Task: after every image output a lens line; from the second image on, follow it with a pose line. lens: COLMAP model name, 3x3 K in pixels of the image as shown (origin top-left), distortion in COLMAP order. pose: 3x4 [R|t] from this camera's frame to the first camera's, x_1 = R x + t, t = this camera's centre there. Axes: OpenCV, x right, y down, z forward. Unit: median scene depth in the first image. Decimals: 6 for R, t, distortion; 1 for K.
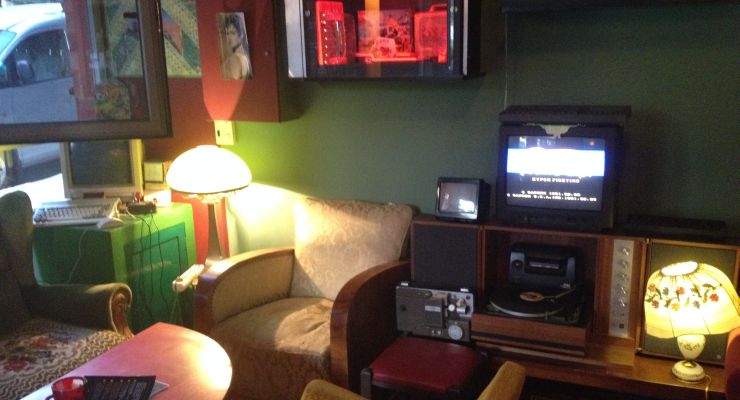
lens RADIAL K [[658.3, 0, 370.6], [0, 658.3, 211.3], [0, 0, 1]] dist [0.097386, -0.192646]
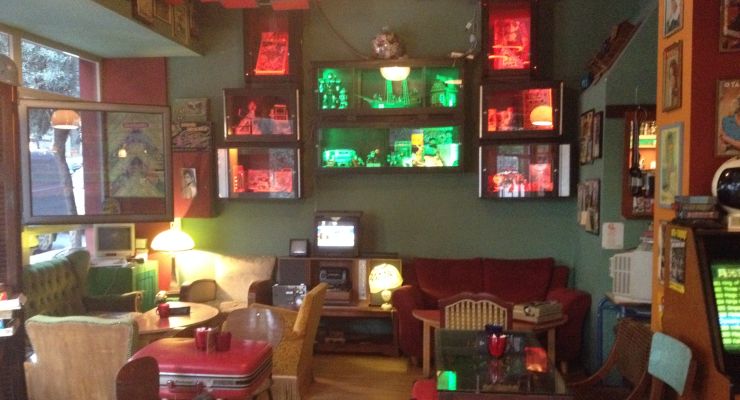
lens RADIAL K [[658.3, 0, 370.6], [0, 658.3, 211.3], [0, 0, 1]] dist [0.097386, -0.192646]
pose [[0.950477, 0.012887, 0.310526, -0.349536], [0.049411, 0.980166, -0.191920, 0.312563], [-0.306841, 0.197759, 0.930989, -1.290667]]
